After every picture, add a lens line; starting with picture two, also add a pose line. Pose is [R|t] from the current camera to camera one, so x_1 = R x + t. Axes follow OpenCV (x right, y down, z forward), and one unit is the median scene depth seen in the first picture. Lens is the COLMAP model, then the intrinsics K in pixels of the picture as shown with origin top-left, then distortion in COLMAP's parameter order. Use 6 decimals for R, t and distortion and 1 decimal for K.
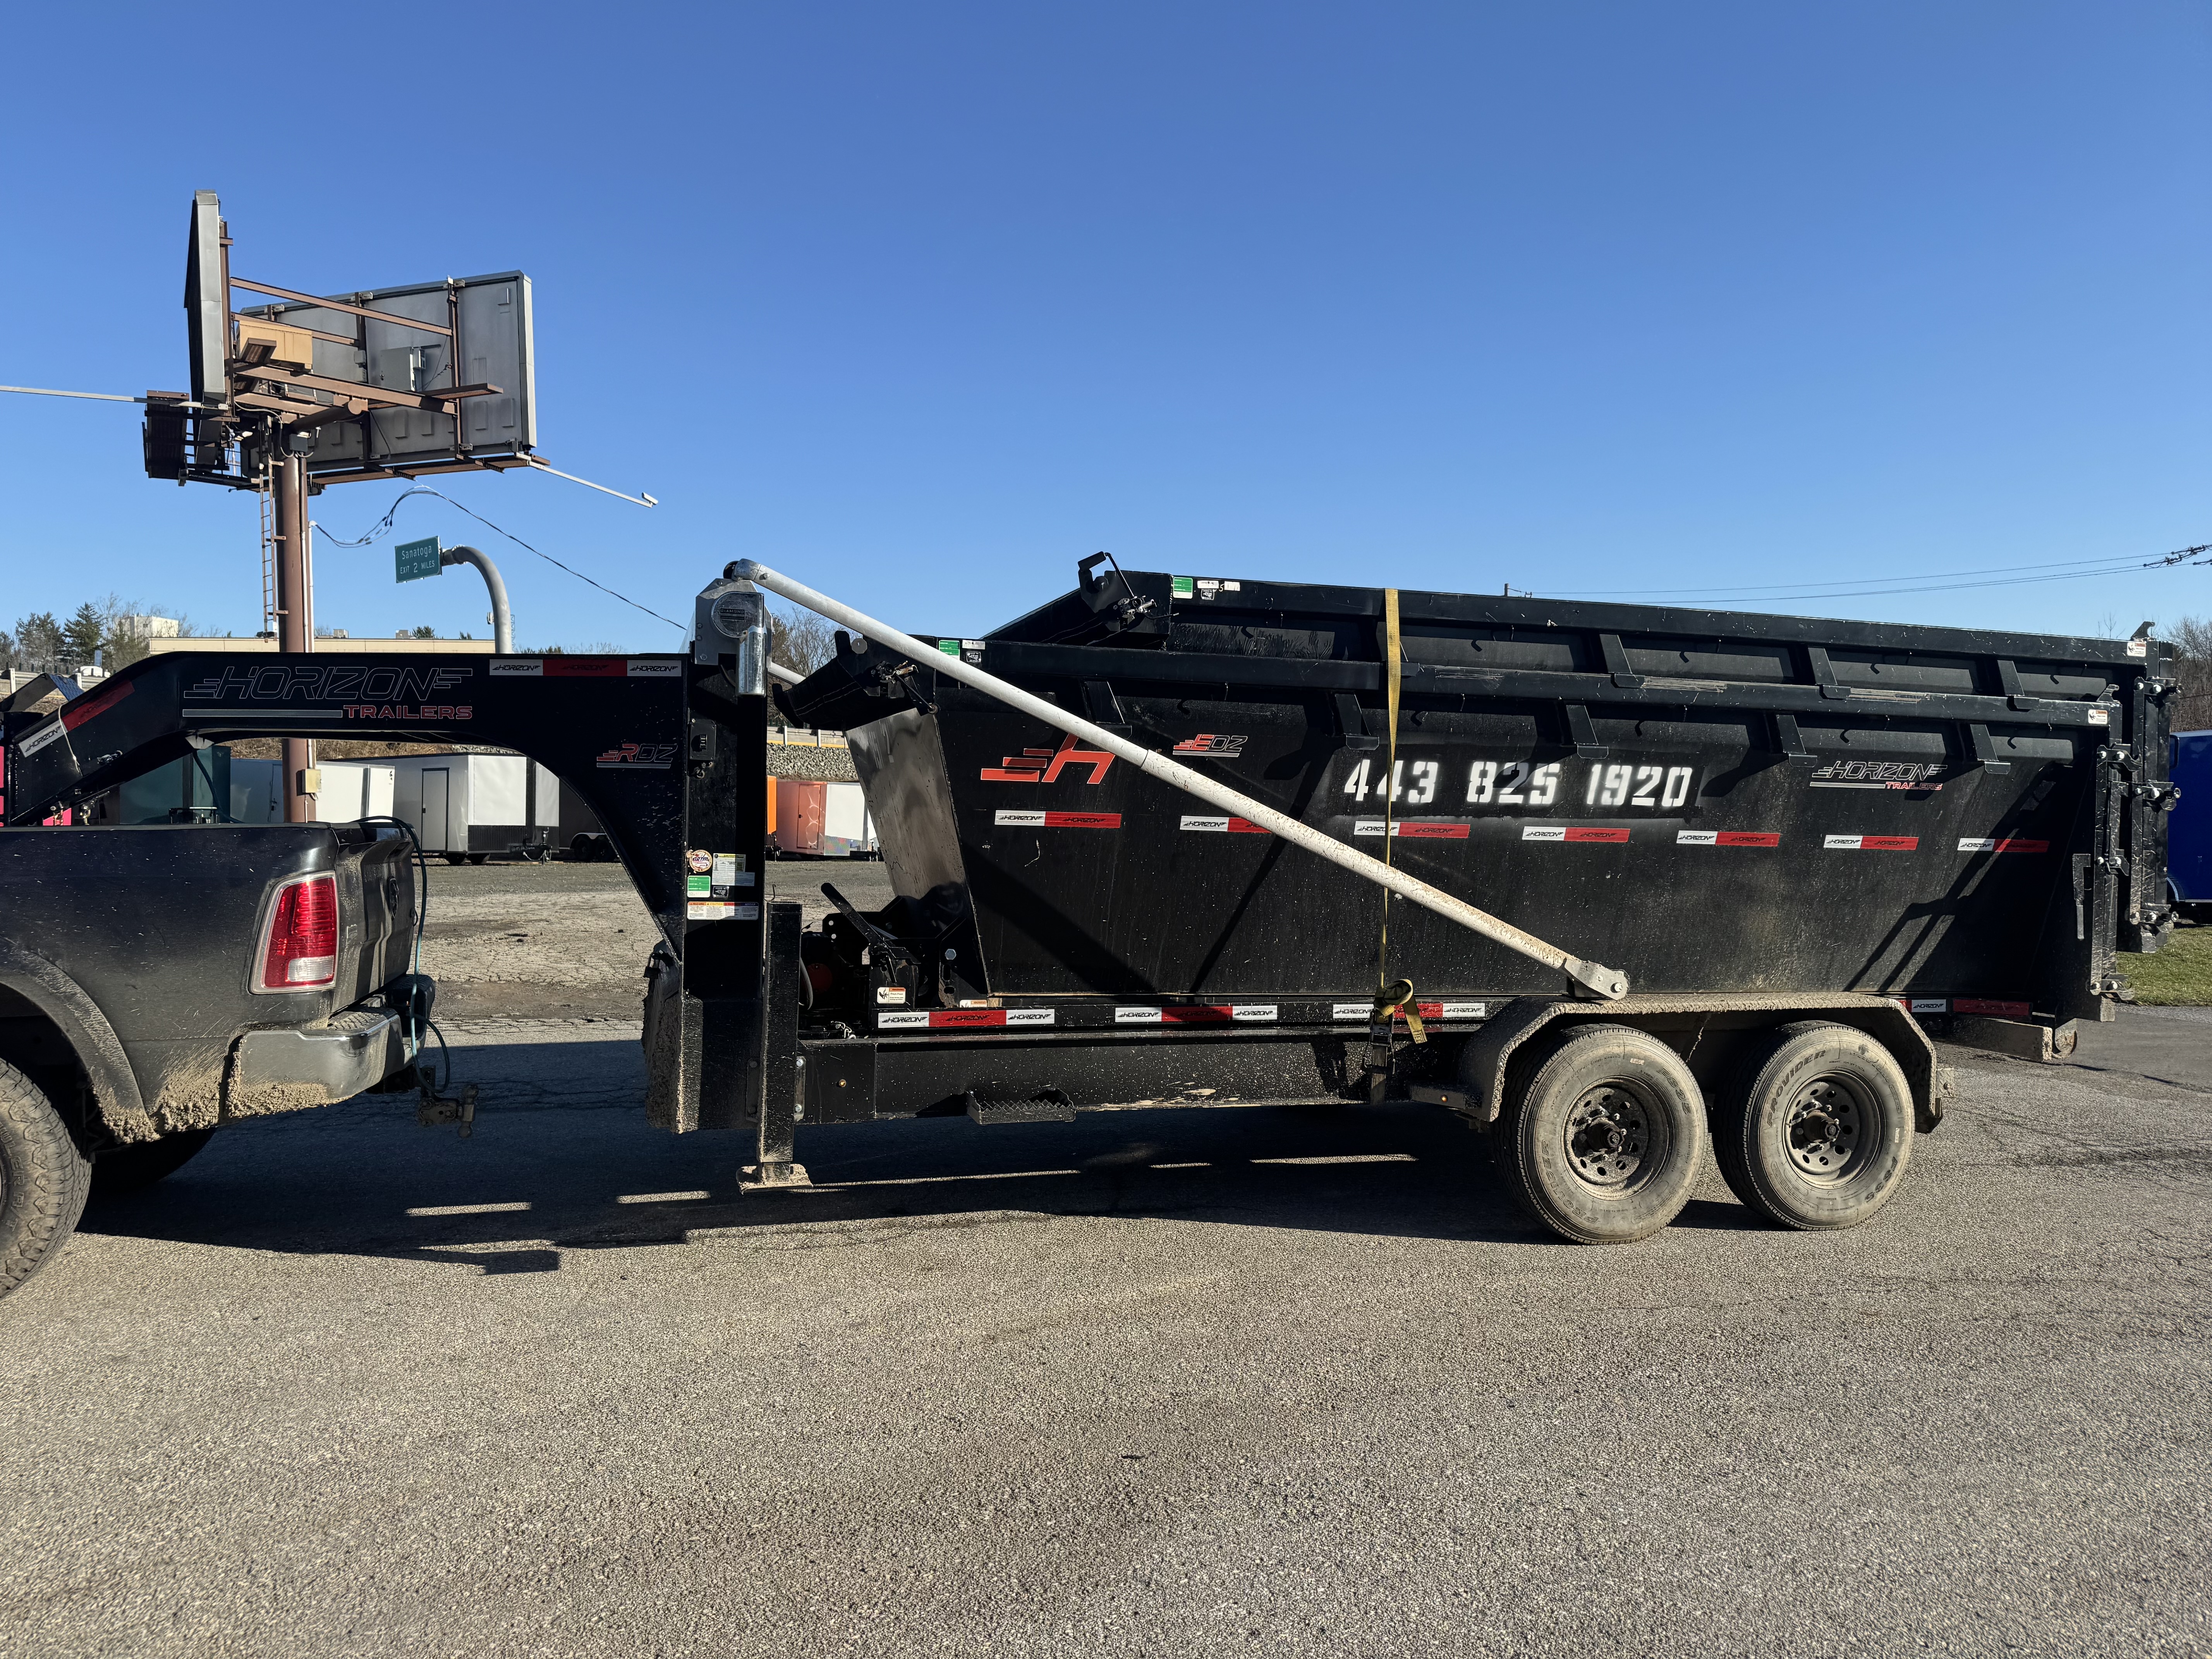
lens RADIAL K [[1524.6, 0, 1105.0], [0, 1524.6, 828.7], [0, 0, 1]] dist [-0.006053, -0.000982]
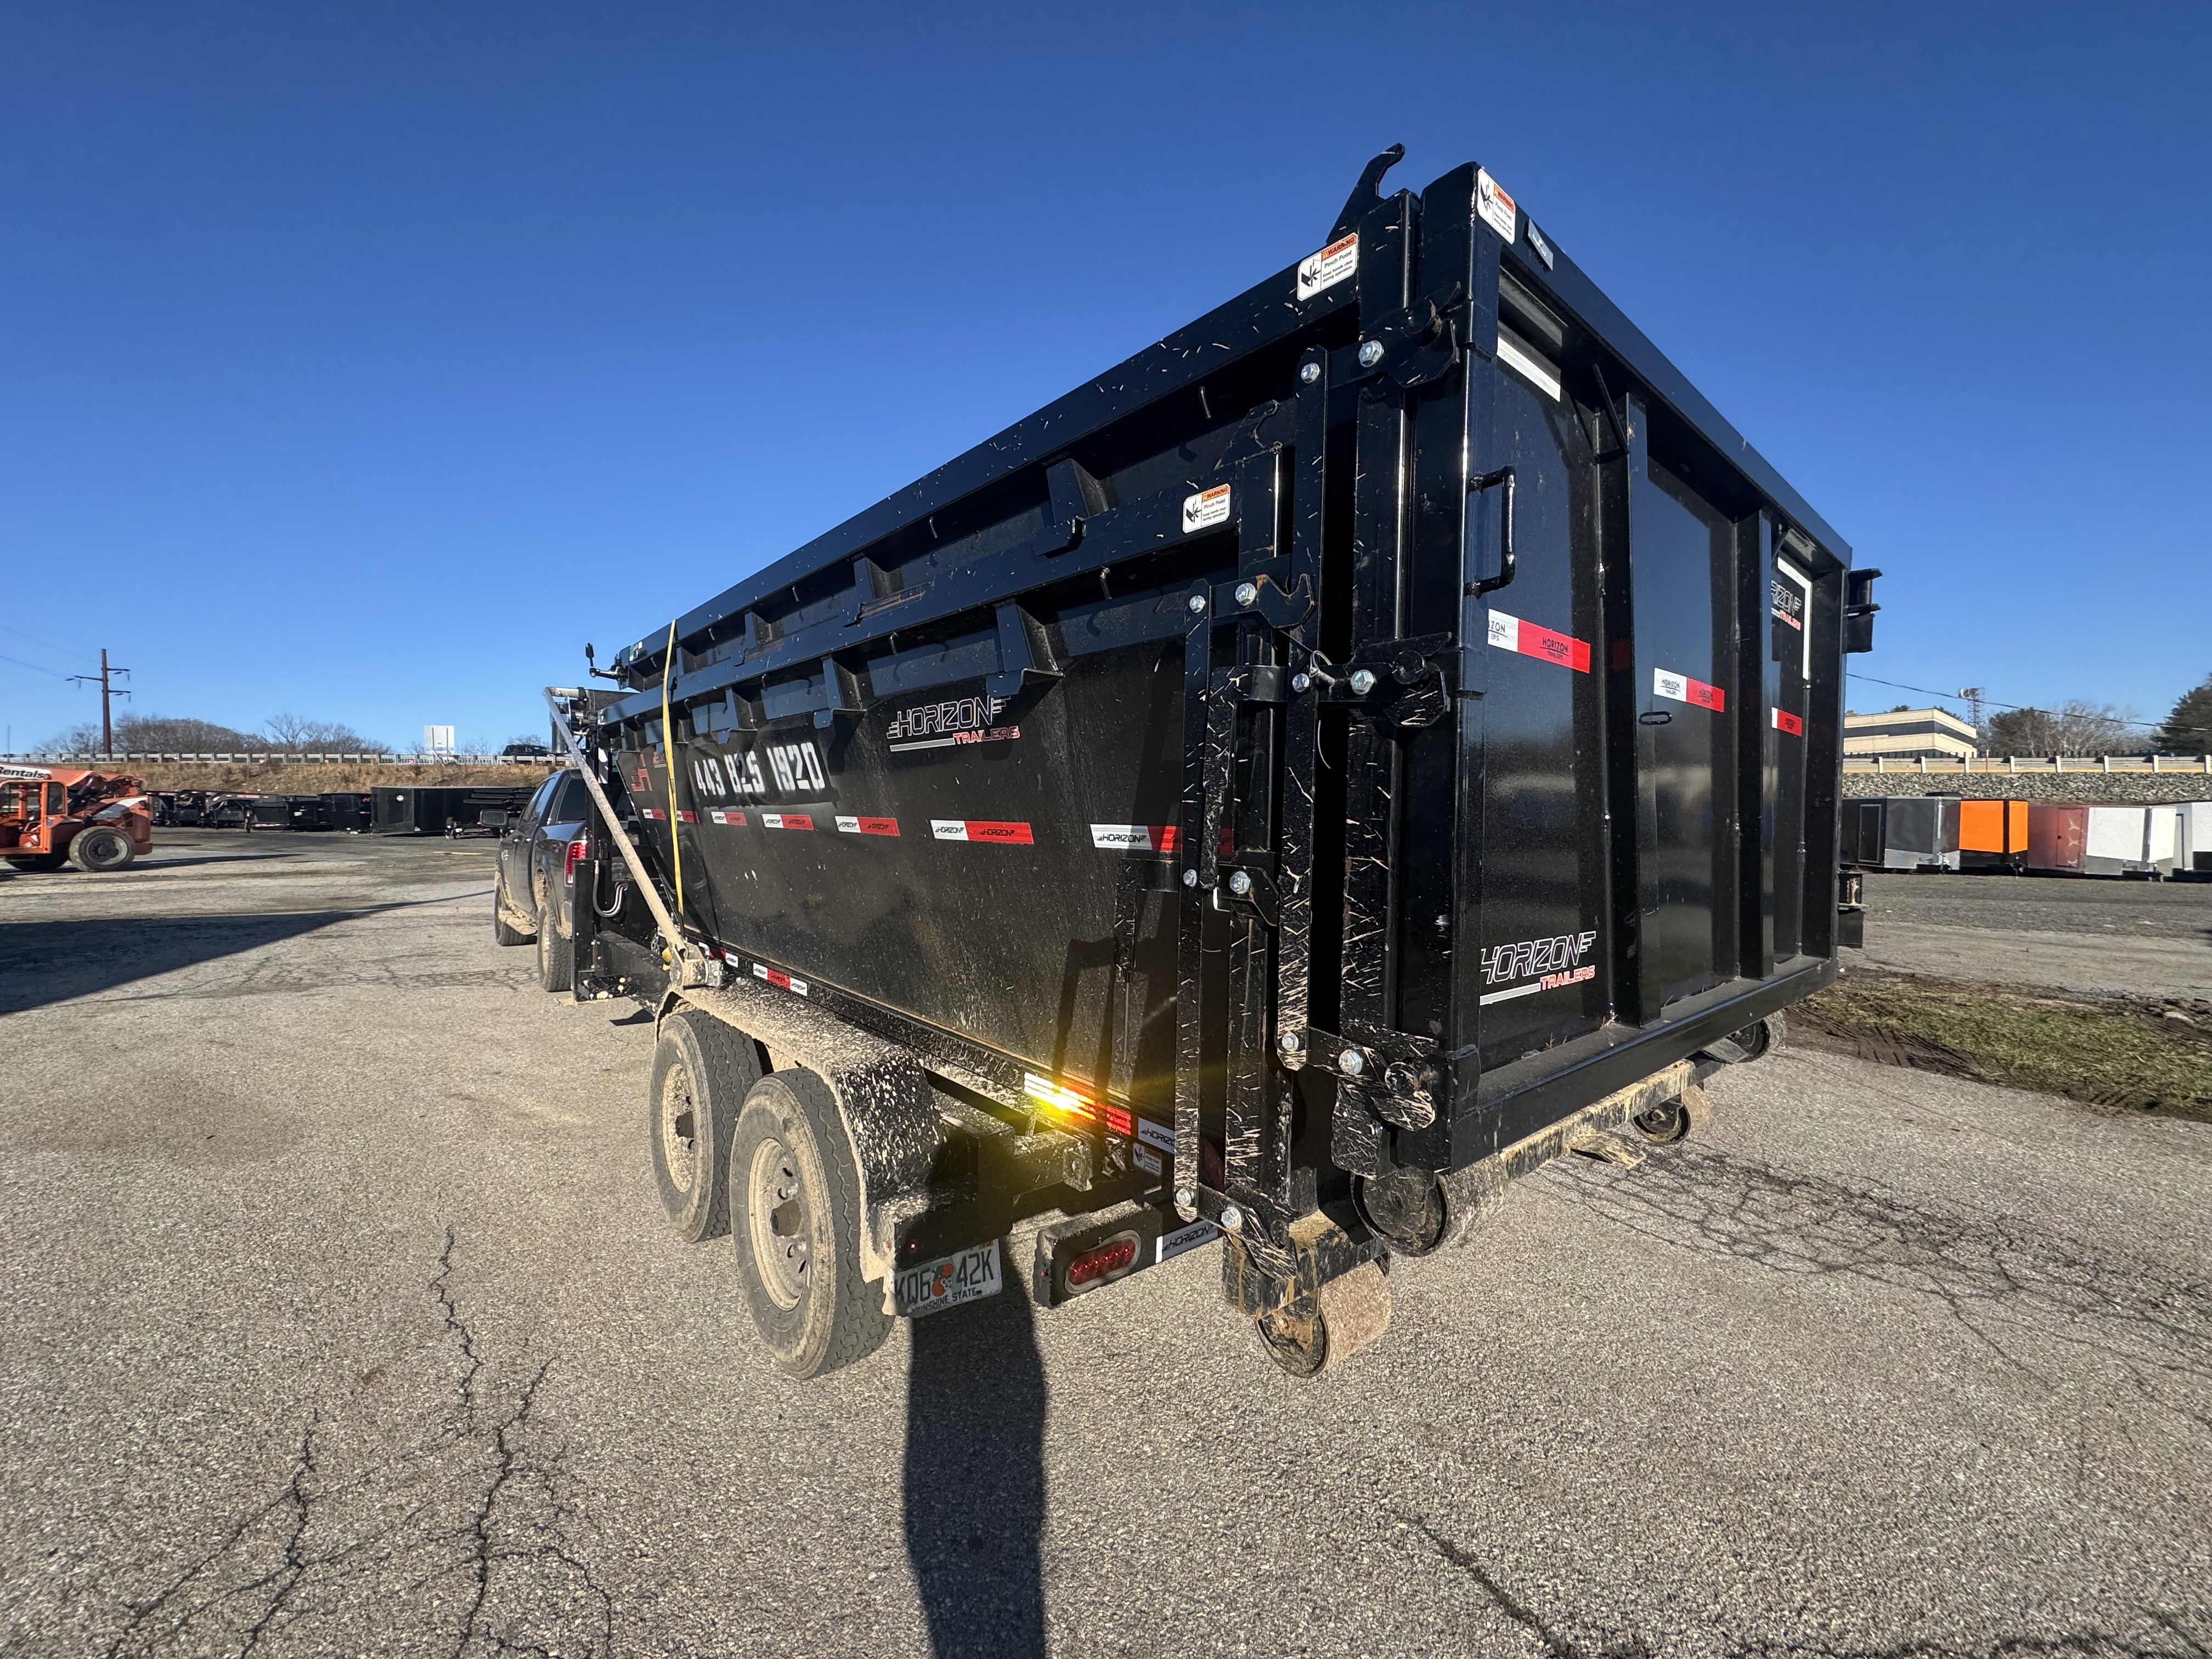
lens RADIAL K [[889.4, 0, 1103.5], [0, 889.4, 826.8], [0, 0, 1]] dist [0.003106, 0.000088]
pose [[0.407558, -0.006401, -0.913157, 0.867198], [-0.013077, 0.999832, -0.012845, 0.011193], [0.913086, 0.017176, 0.407406, 0.903069]]
